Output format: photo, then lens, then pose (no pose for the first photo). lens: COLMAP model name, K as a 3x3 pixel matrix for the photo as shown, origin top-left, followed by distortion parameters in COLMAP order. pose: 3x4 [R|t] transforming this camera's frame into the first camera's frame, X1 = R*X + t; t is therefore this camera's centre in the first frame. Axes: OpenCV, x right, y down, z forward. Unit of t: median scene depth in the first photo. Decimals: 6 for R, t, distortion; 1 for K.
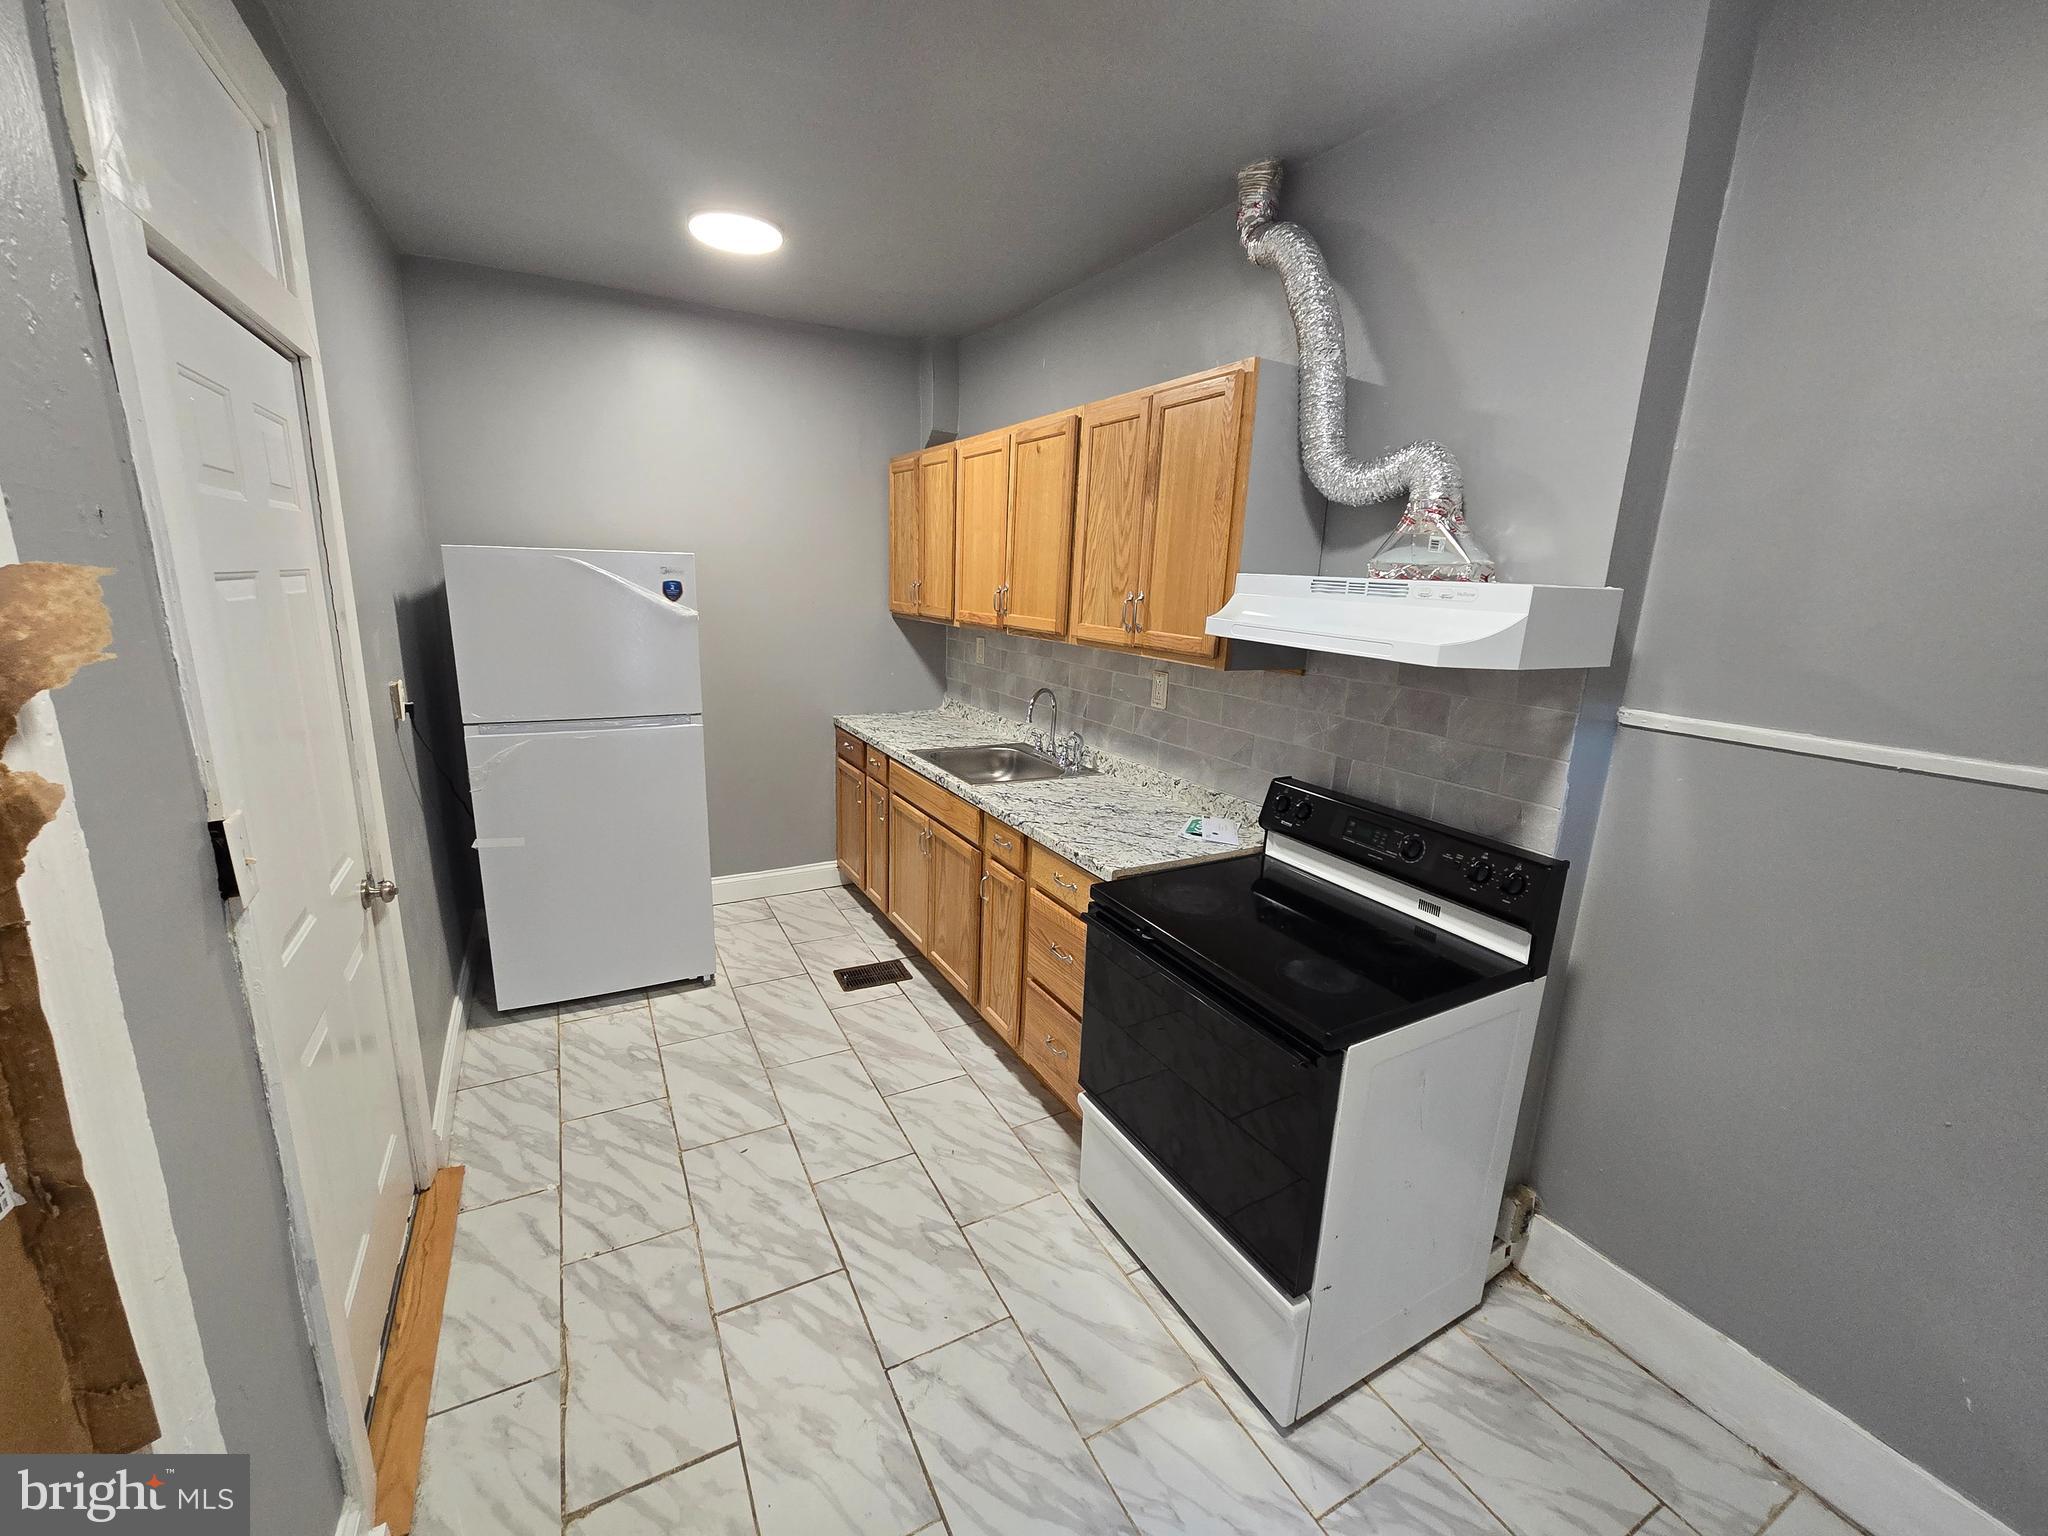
lens RADIAL K [[843.4, 0, 1019.3], [0, 843.4, 761.0], [0, 0, 1]] dist [-0.000478, 0.000230]
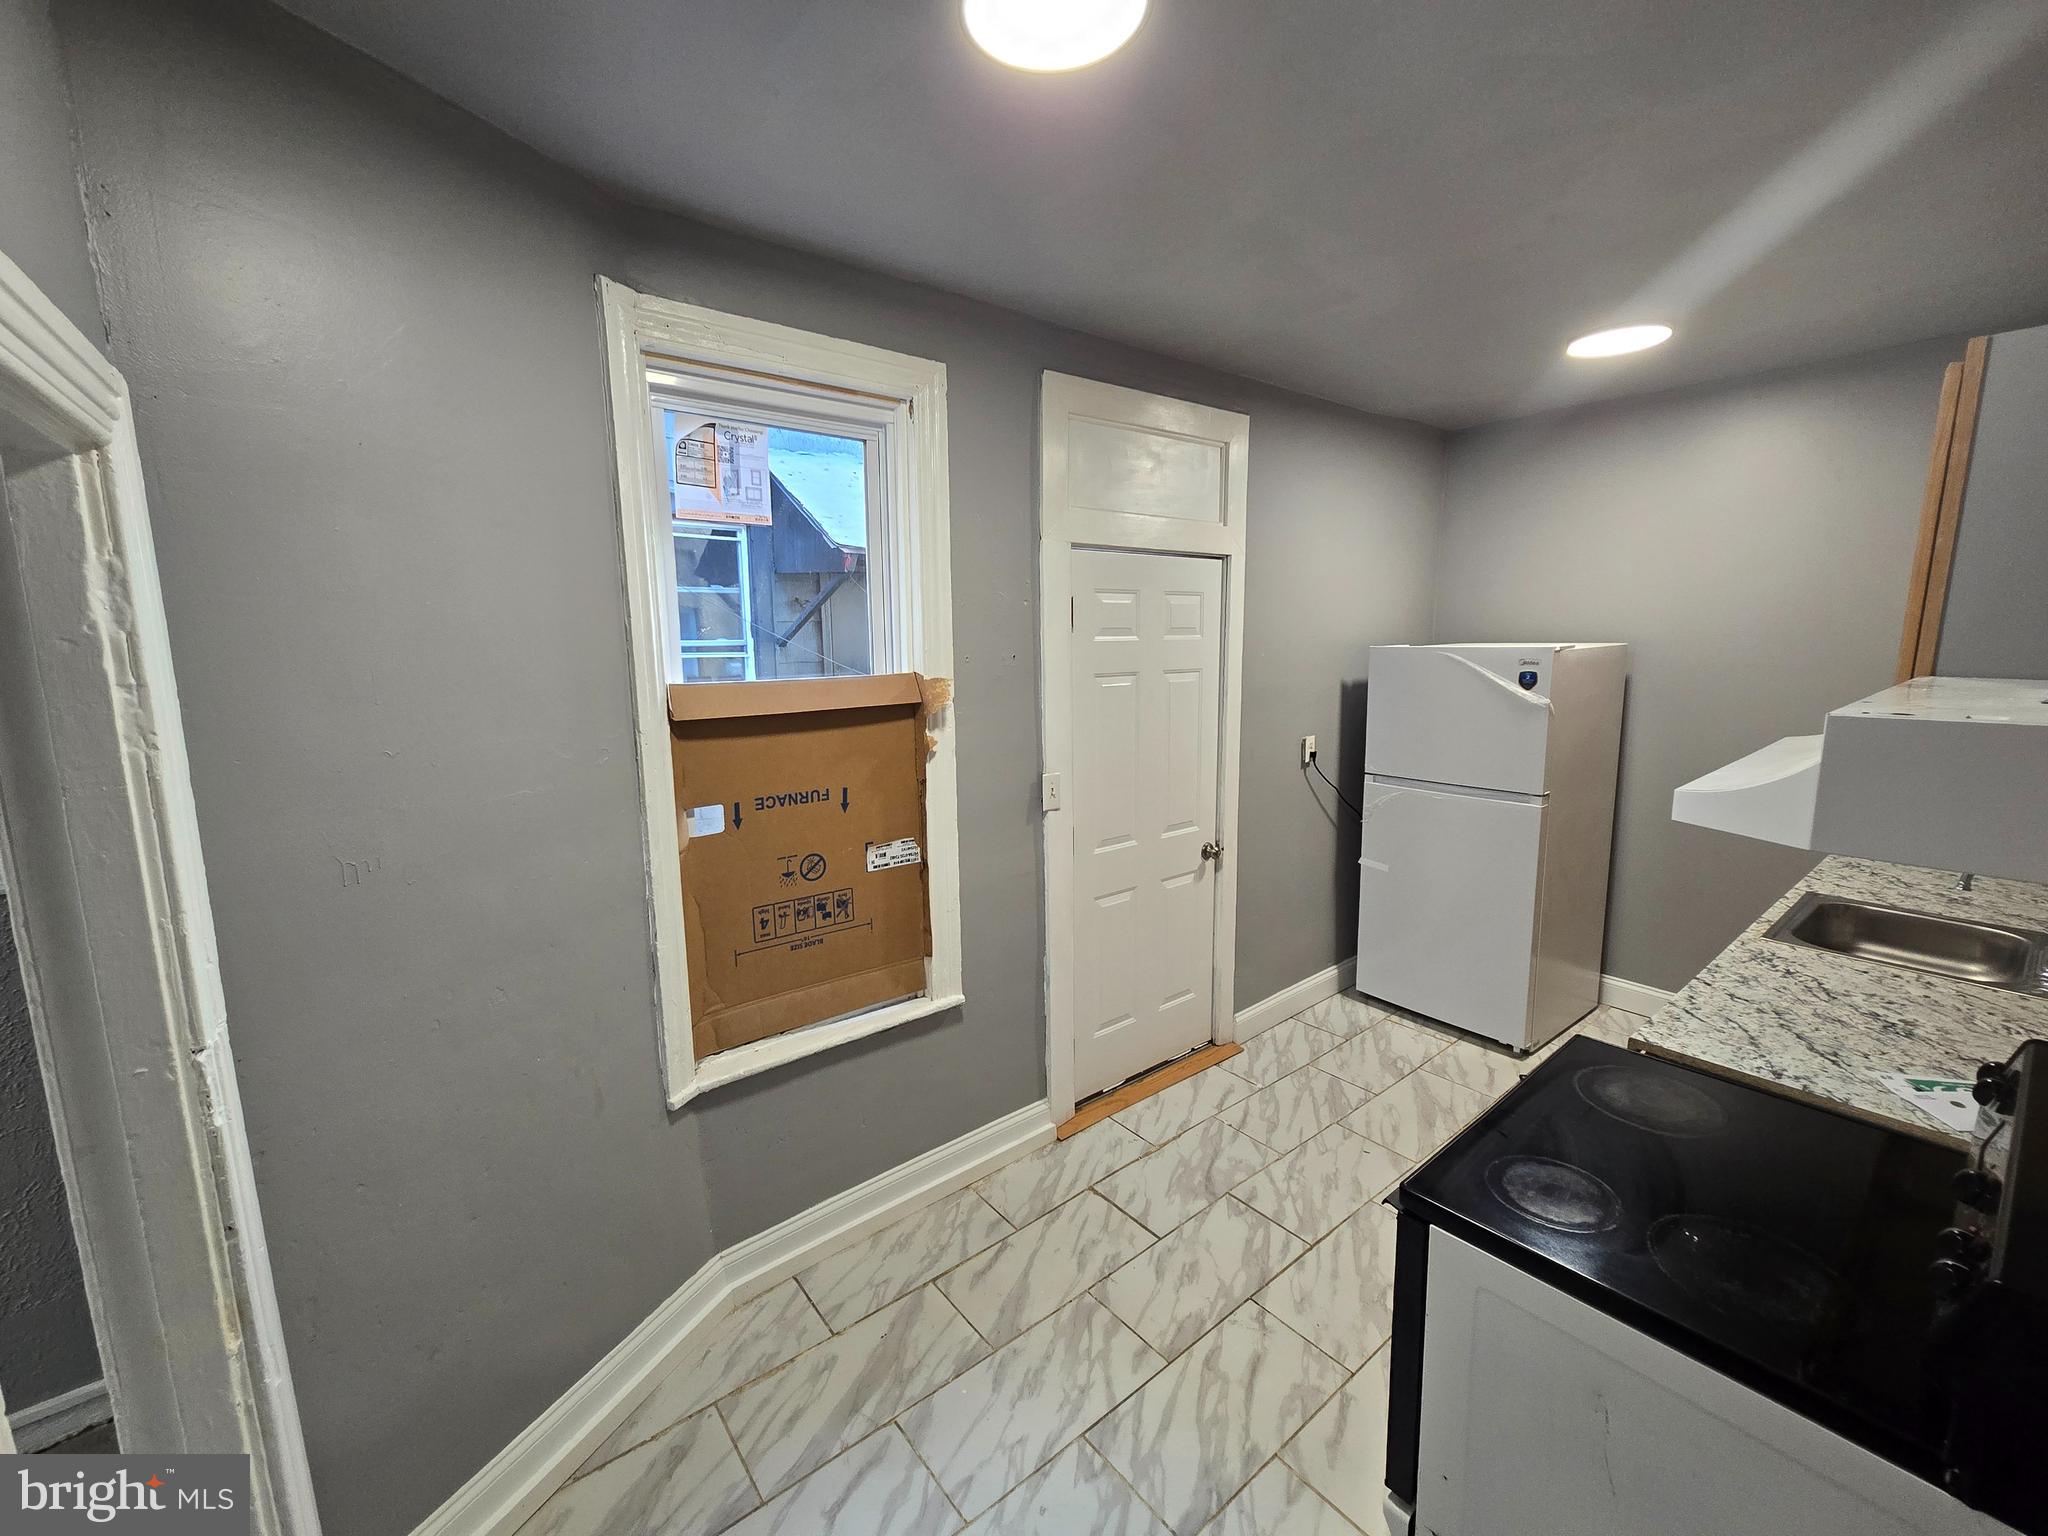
lens RADIAL K [[843.4, 0, 1019.3], [0, 843.4, 761.0], [0, 0, 1]] dist [-0.000478, 0.000230]
pose [[0.174900, 0.113700, -0.977999, 0.805025], [-0.198234, 0.977035, 0.078137, -0.078662], [0.964424, 0.180206, 0.193422, 0.246207]]
